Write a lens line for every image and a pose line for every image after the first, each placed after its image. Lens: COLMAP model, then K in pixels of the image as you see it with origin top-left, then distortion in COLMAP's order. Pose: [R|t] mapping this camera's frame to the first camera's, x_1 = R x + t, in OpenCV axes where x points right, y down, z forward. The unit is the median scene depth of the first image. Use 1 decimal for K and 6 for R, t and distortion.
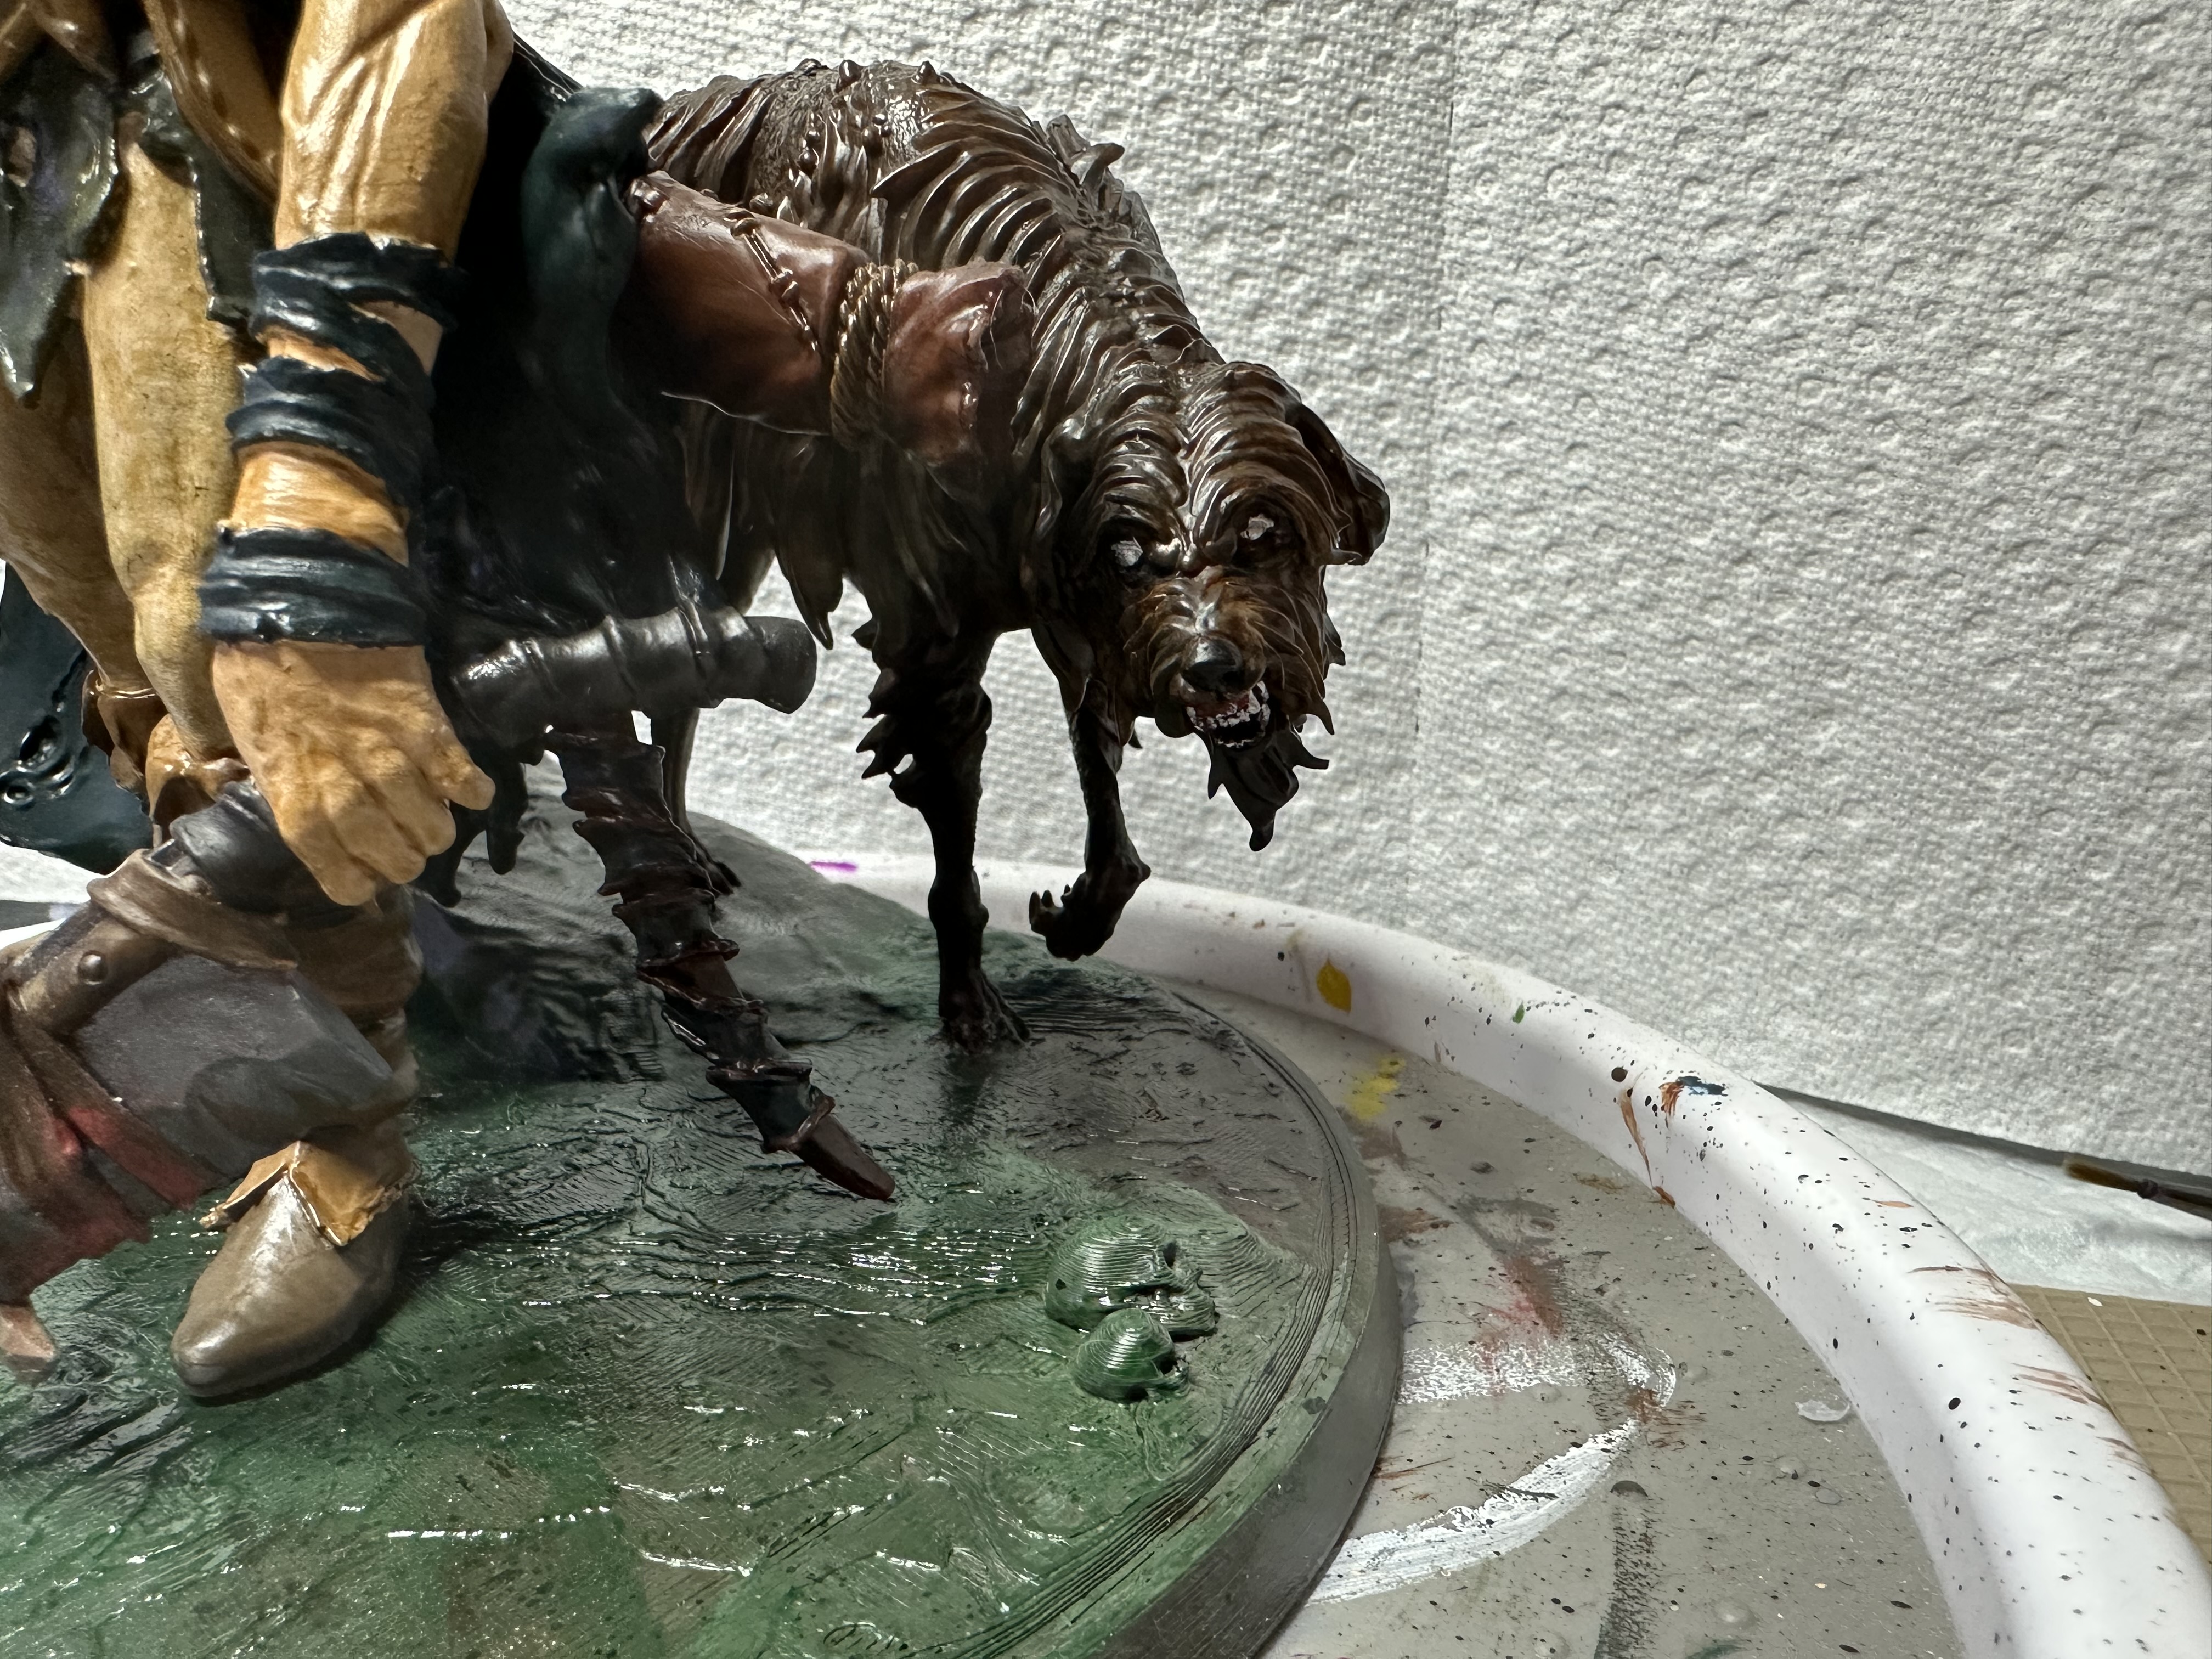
lens RADIAL K [[1492.6, 0, 1106.7], [0, 1492.6, 952.4], [0, 0, 1]] dist [0.040352, -0.035466]
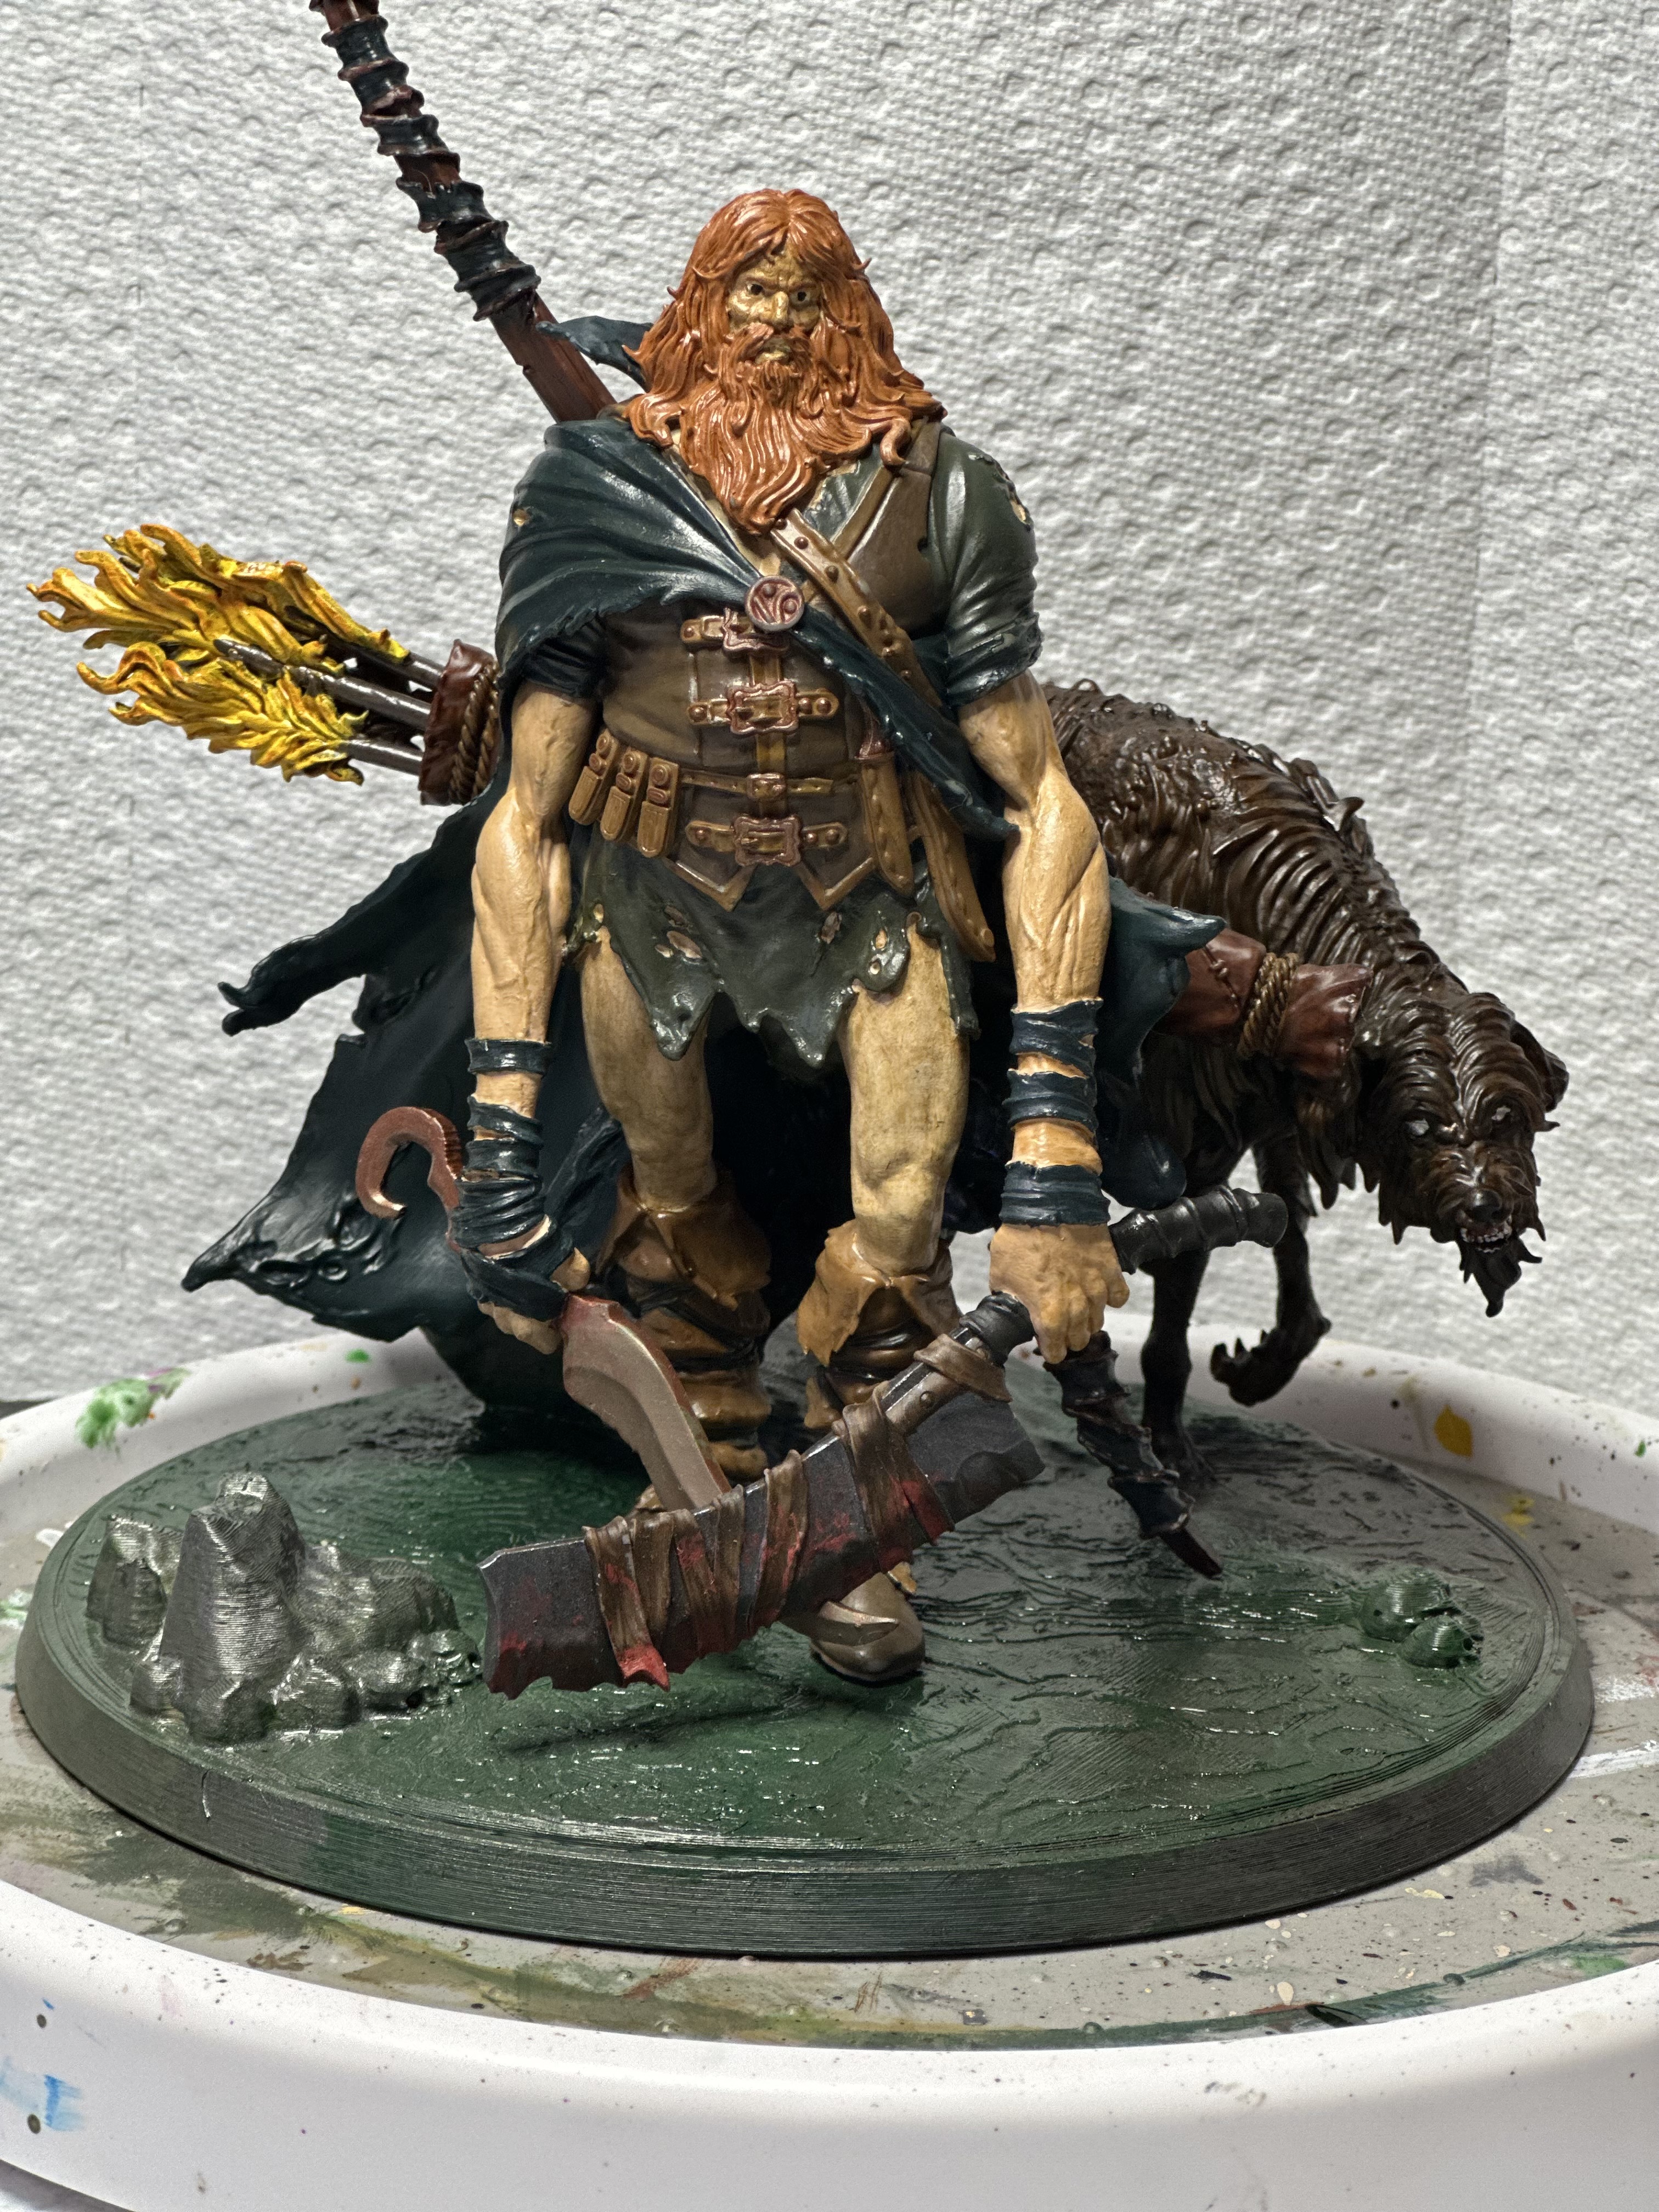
lens RADIAL K [[4872.9, 0, 806.9], [0, 4872.9, 1106.1], [0, 0, 1]] dist [0.119764, 0.540171]
pose [[0.973053, -0.016223, 0.230012, -0.977169], [0.030840, 0.997716, -0.060097, -0.005676], [-0.228511, 0.065571, 0.971331, -2.076838]]
